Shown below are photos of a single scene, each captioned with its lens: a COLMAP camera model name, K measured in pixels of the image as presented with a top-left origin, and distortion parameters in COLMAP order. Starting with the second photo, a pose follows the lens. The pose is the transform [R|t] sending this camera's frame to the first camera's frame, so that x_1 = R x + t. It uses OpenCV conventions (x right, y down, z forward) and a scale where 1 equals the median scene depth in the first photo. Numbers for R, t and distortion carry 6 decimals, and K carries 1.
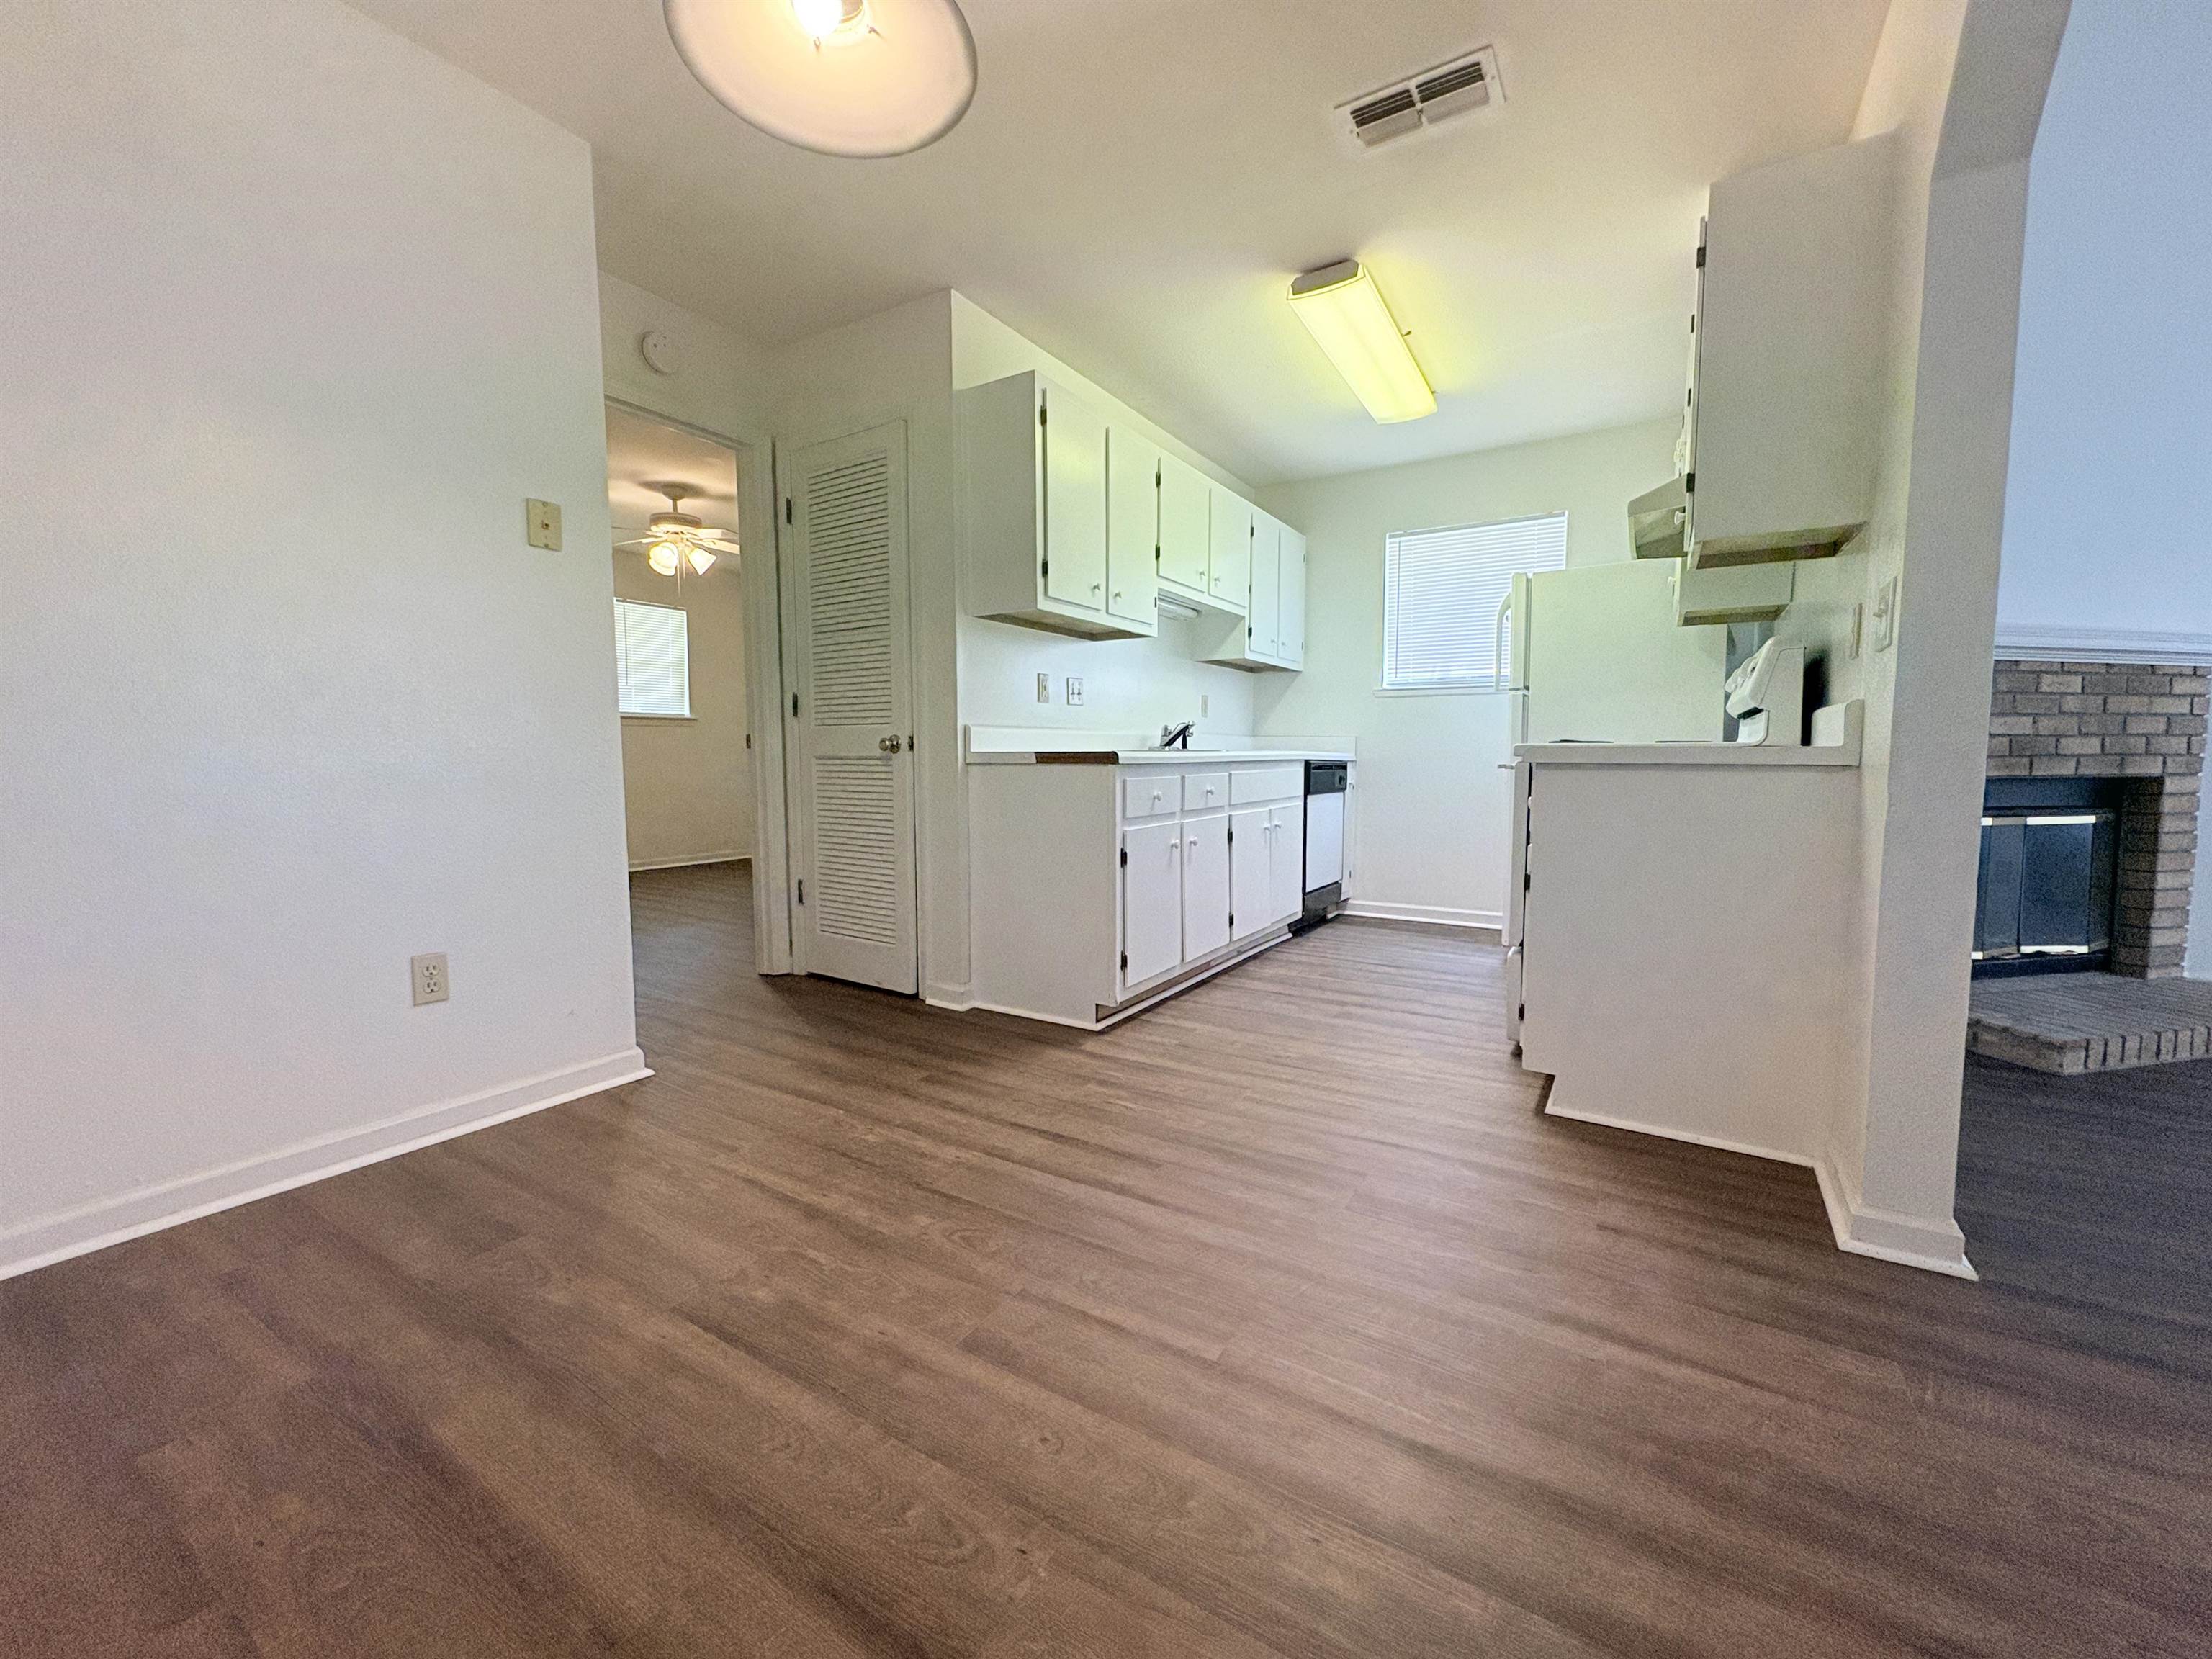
lens RADIAL K [[880.2, 0, 1101.0], [0, 880.2, 826.5], [0, 0, 1]] dist [-0.000946, 0.000236]
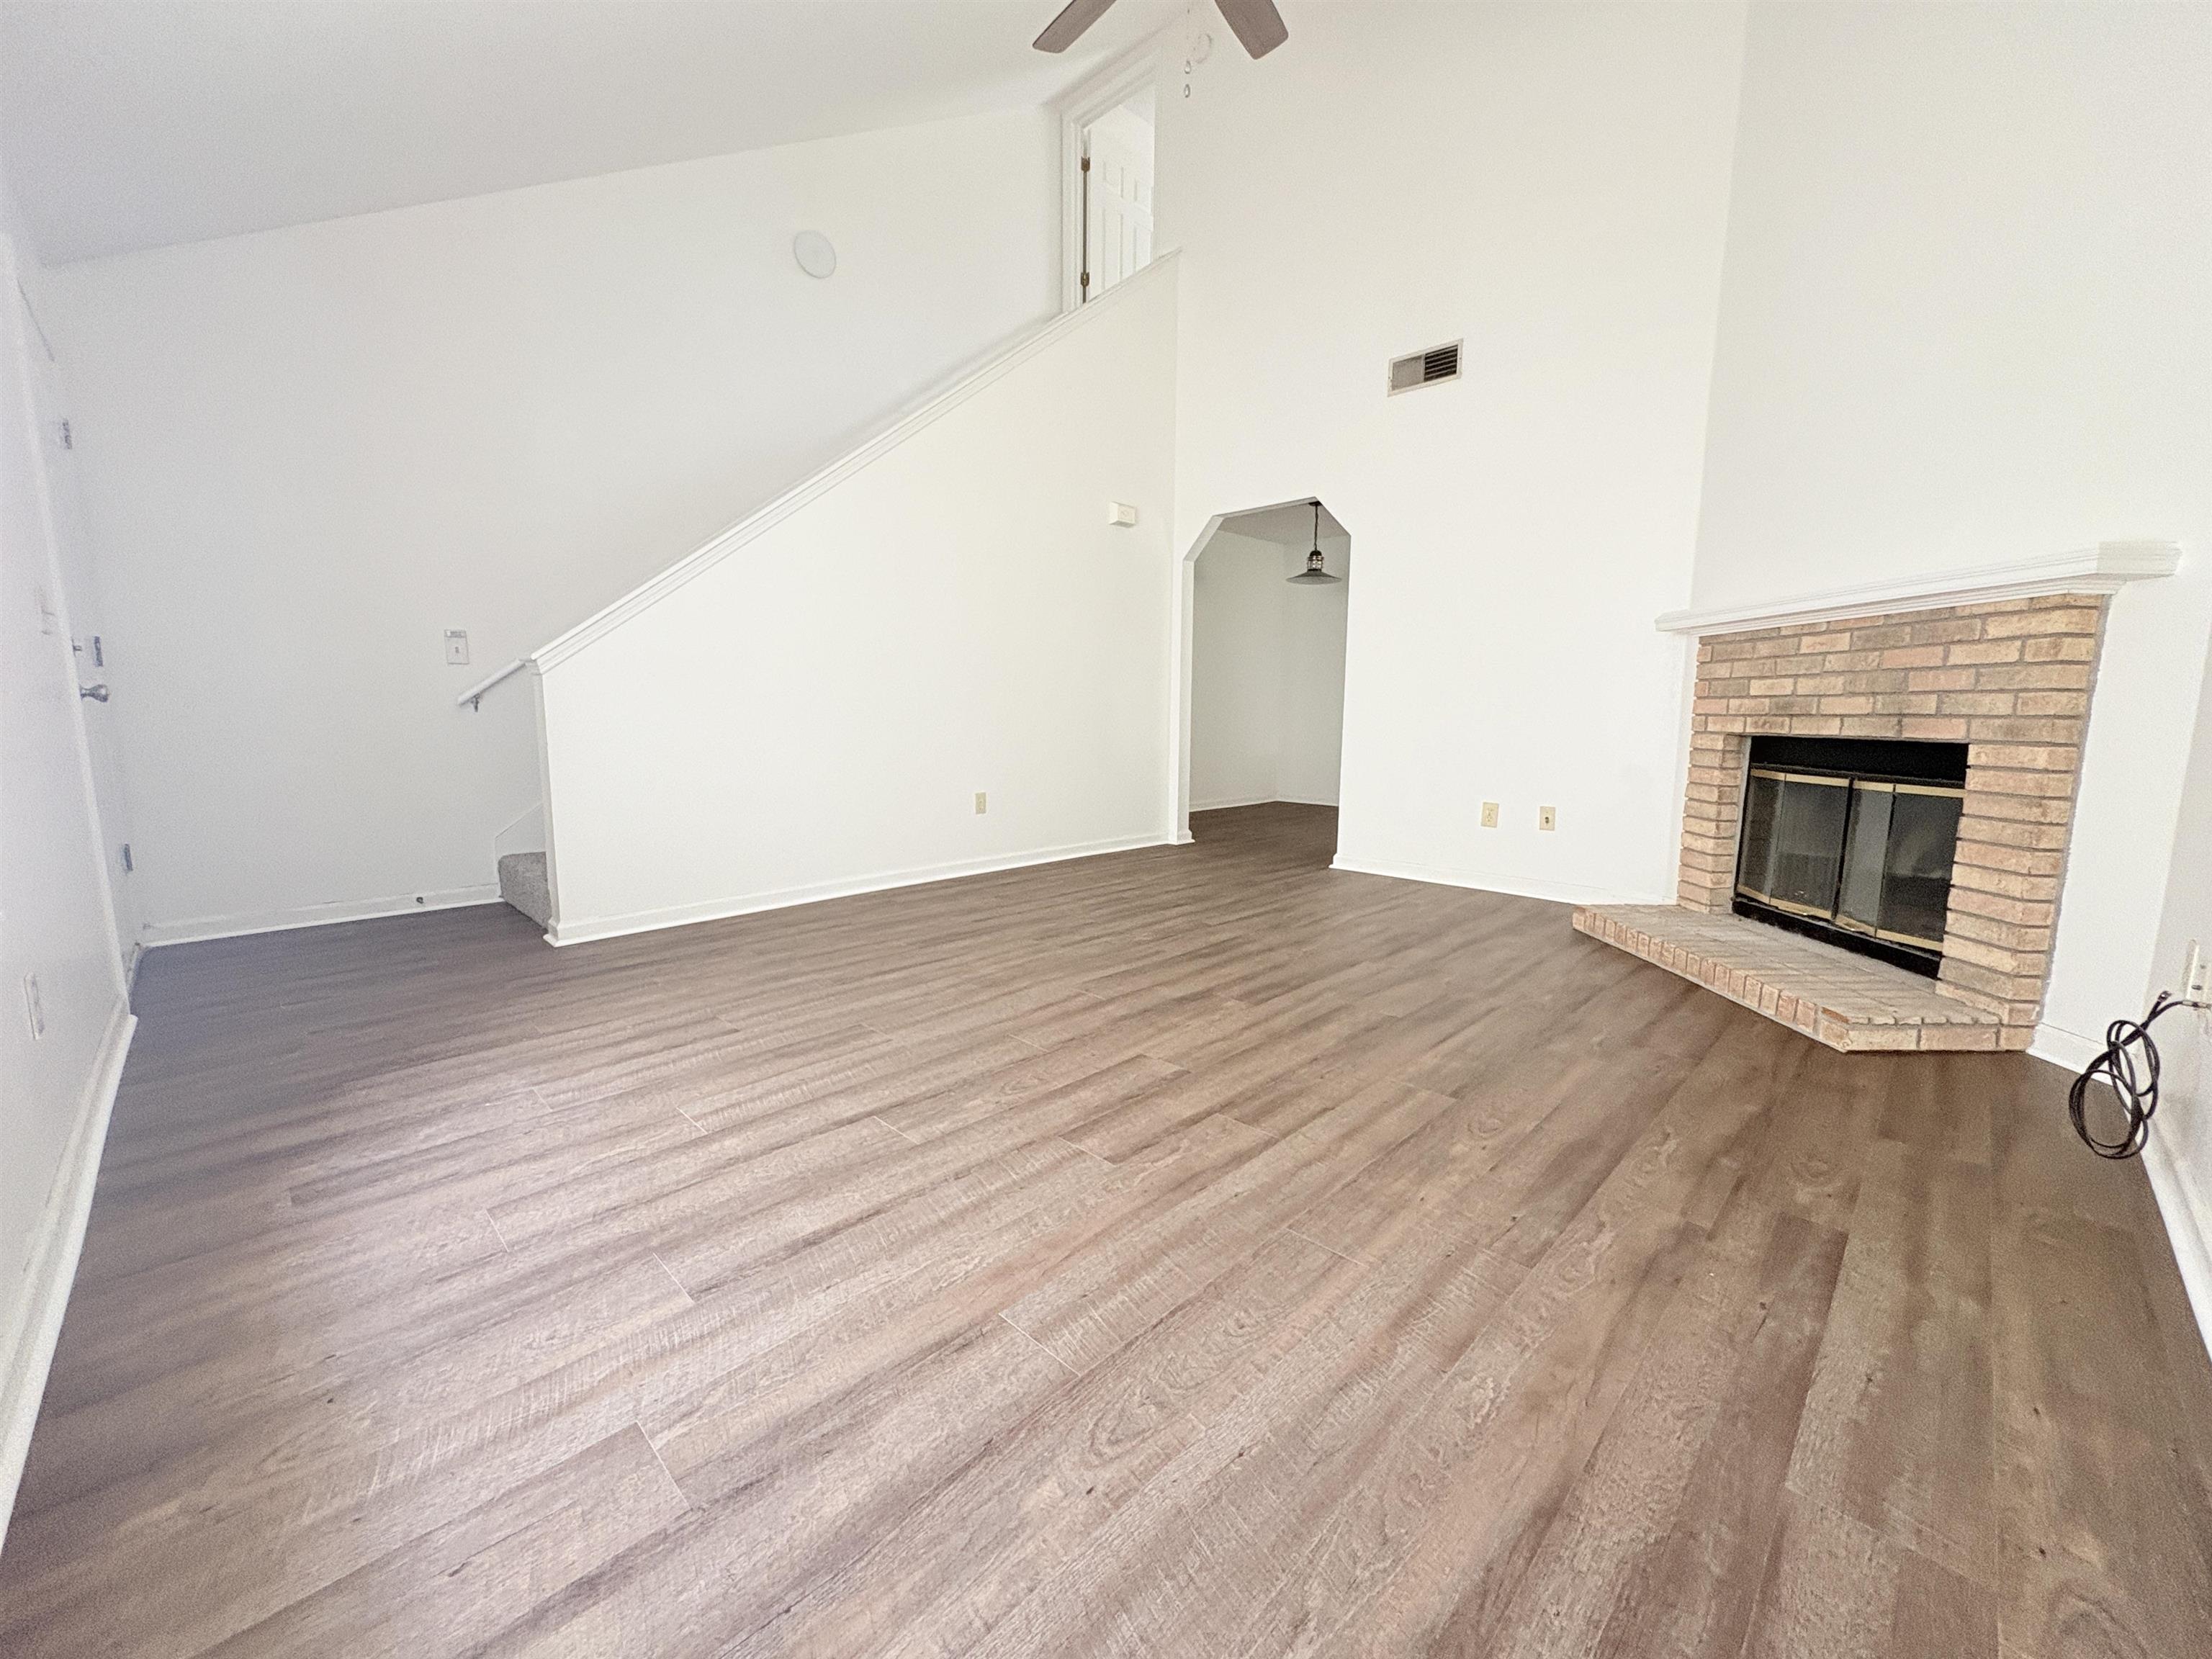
lens RADIAL K [[880.2, 0, 1101.0], [0, 880.2, 826.5], [0, 0, 1]] dist [-0.000946, 0.000236]
pose [[-0.220302, 0.134976, -0.966048, 2.194654], [-0.068902, 0.985753, 0.153442, -0.051783], [0.972995, 0.100366, -0.207863, 0.413052]]
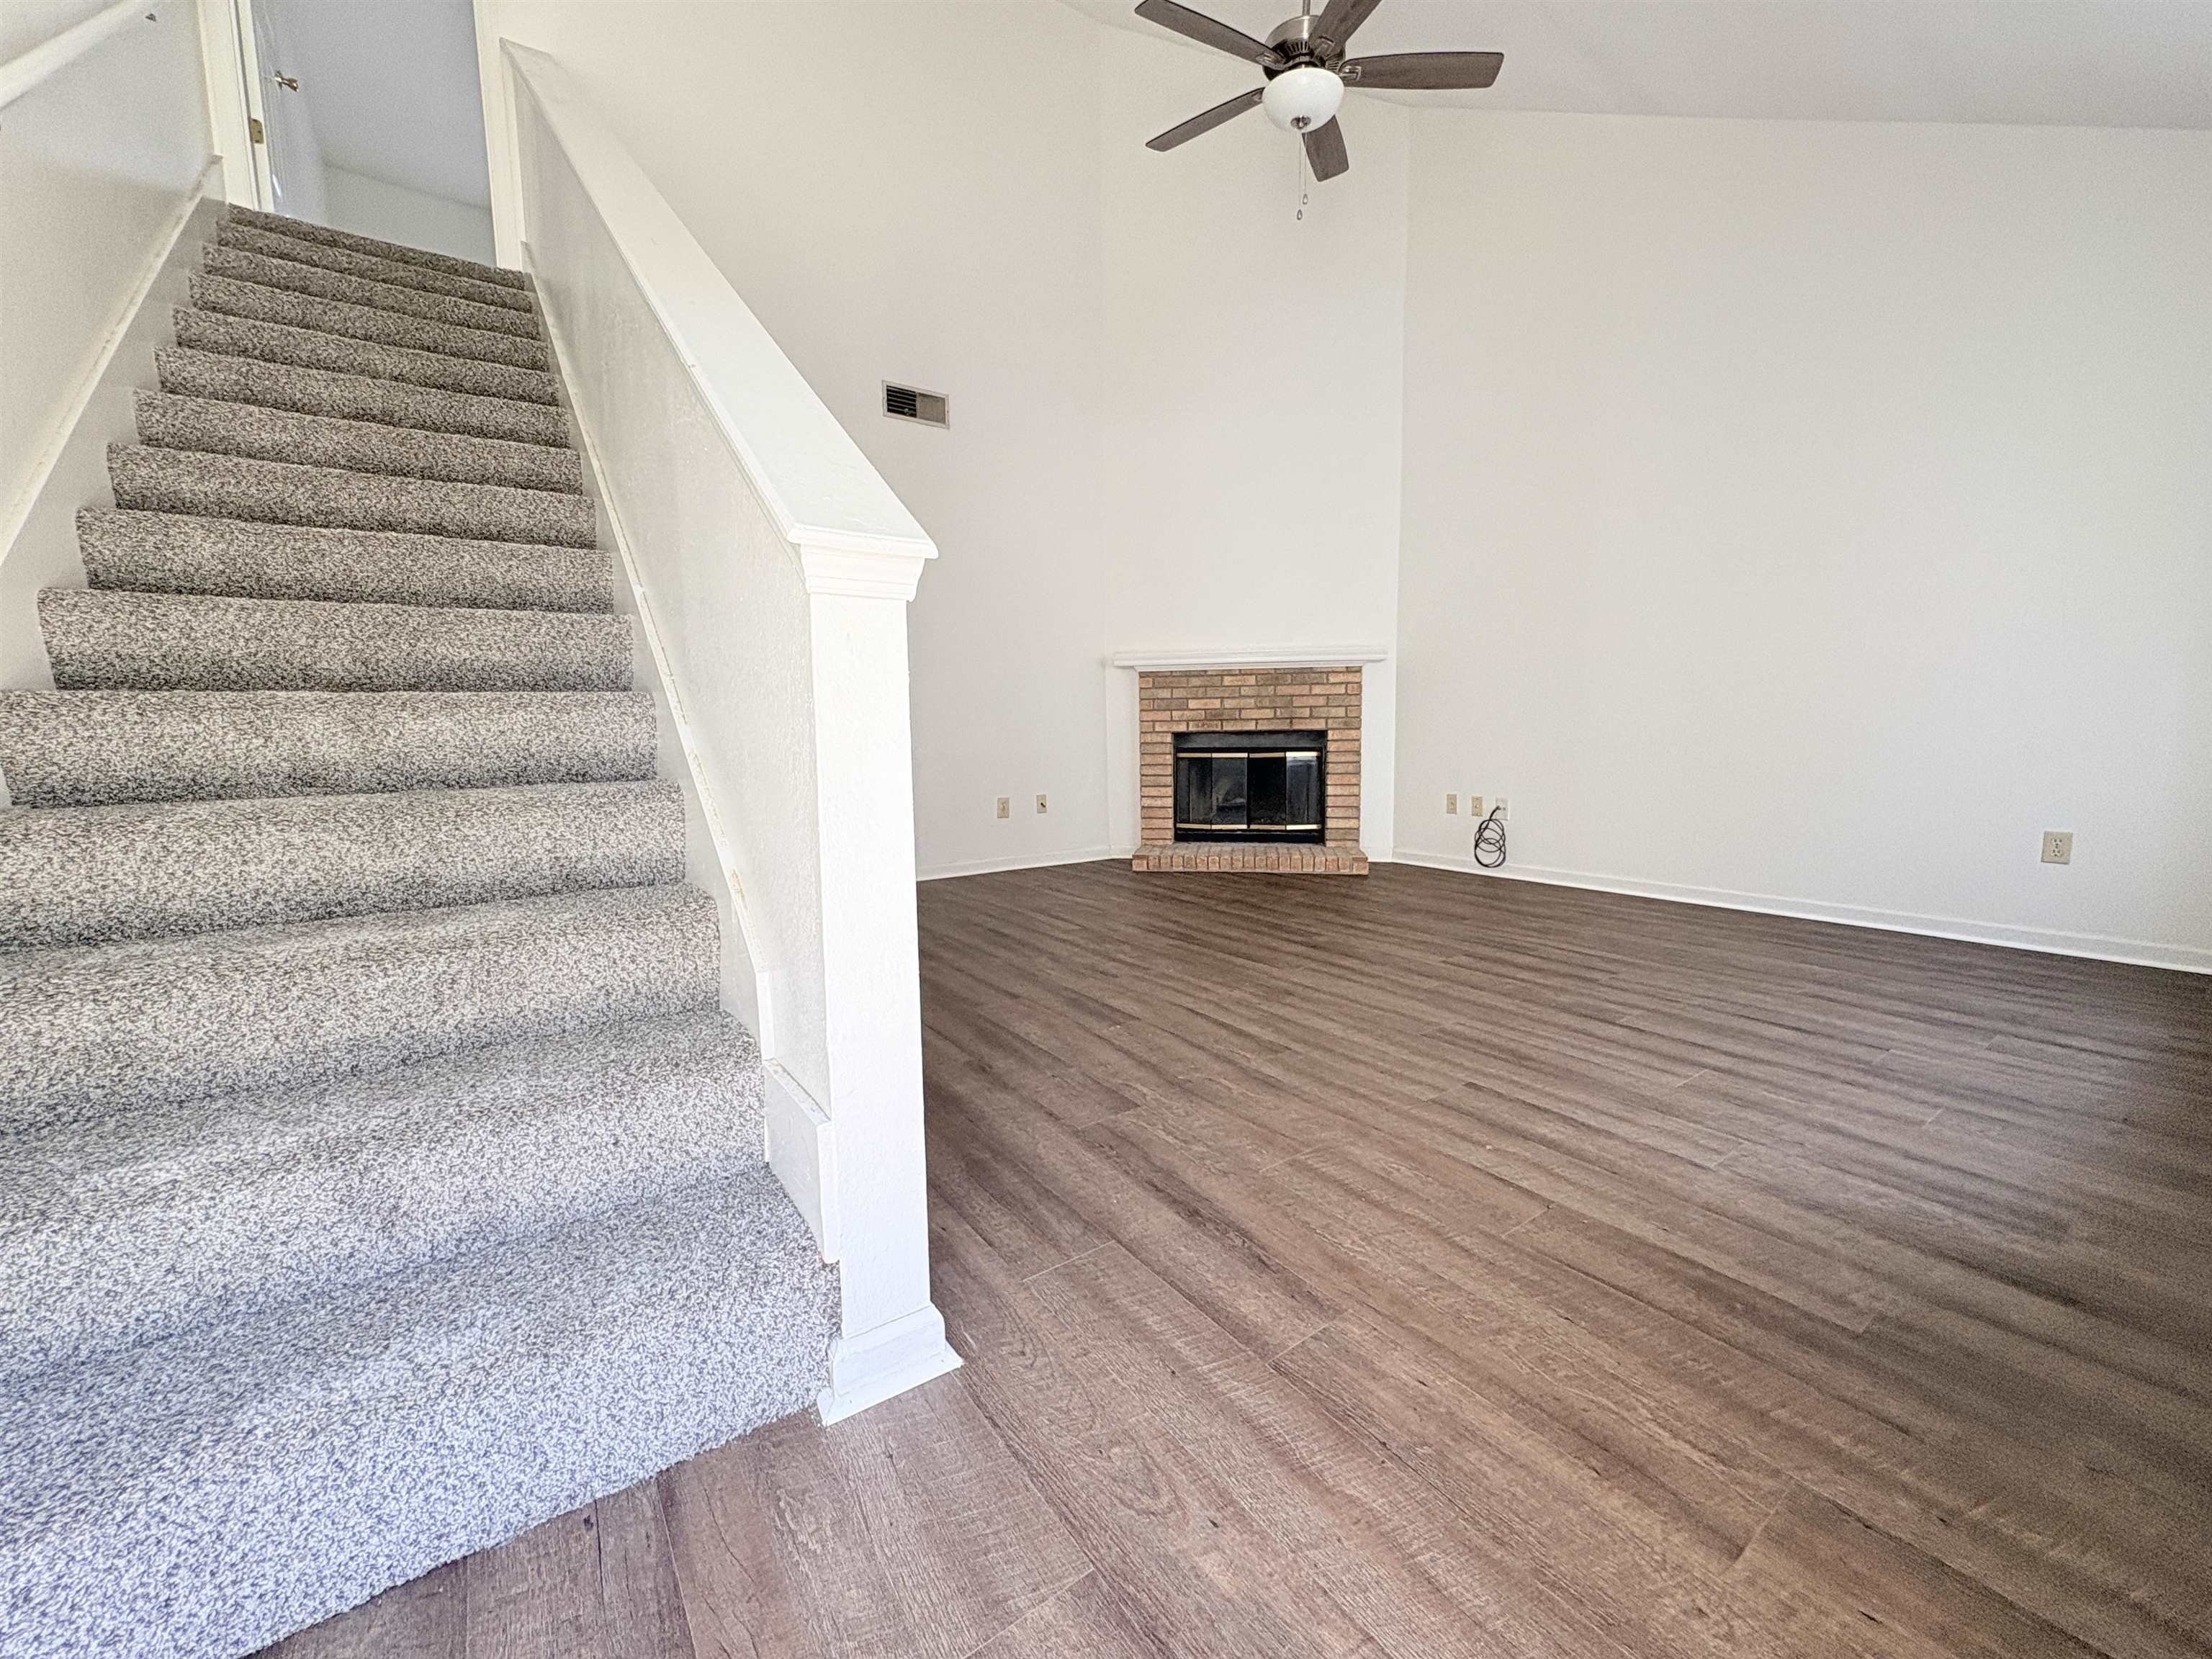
lens RADIAL K [[880.2, 0, 1101.0], [0, 880.2, 826.5], [0, 0, 1]] dist [-0.000946, 0.000236]
pose [[0.921938, 0.034922, -0.385760, 1.498381], [-0.015334, 0.998437, 0.053740, 0.048122], [0.387034, -0.043630, 0.921033, -0.809124]]
